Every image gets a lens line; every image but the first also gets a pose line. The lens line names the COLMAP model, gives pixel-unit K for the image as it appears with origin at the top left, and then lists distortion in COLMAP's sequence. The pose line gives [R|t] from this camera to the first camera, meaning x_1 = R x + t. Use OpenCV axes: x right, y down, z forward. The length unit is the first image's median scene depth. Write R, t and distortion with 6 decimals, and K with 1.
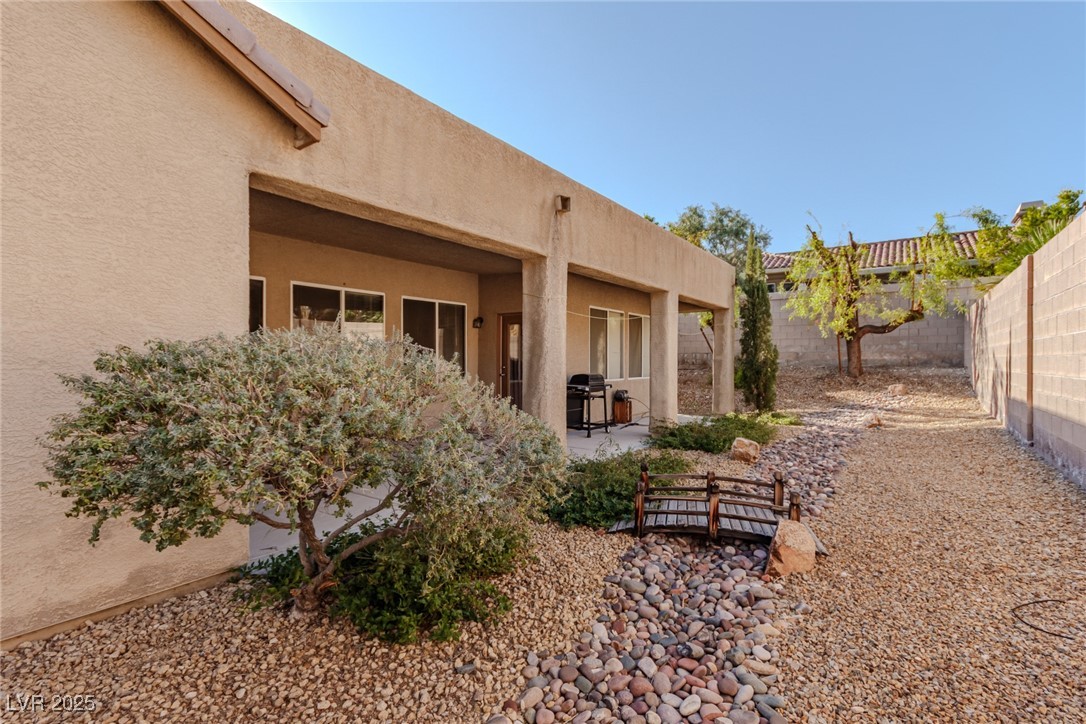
lens RADIAL K [[505.5, 0, 540.7], [0, 505.5, 360.4], [0, 0, 1]] dist [0.009919, -0.002094]
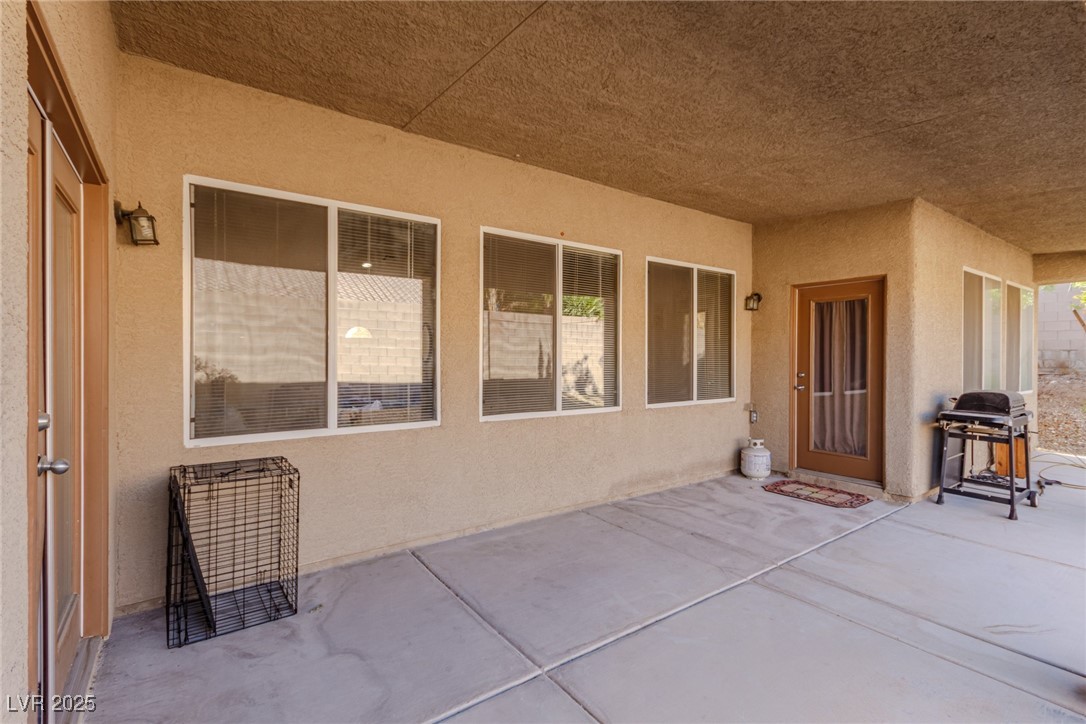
lens RADIAL K [[505.5, 0, 544.5], [0, 505.5, 358.0], [0, 0, 1]] dist [0.009919, -0.002094]
pose [[0.950830, 0.004557, -0.309680, -0.178087], [-0.004127, 0.999989, 0.002043, -0.006935], [0.309686, -0.000664, 0.950839, 0.345466]]
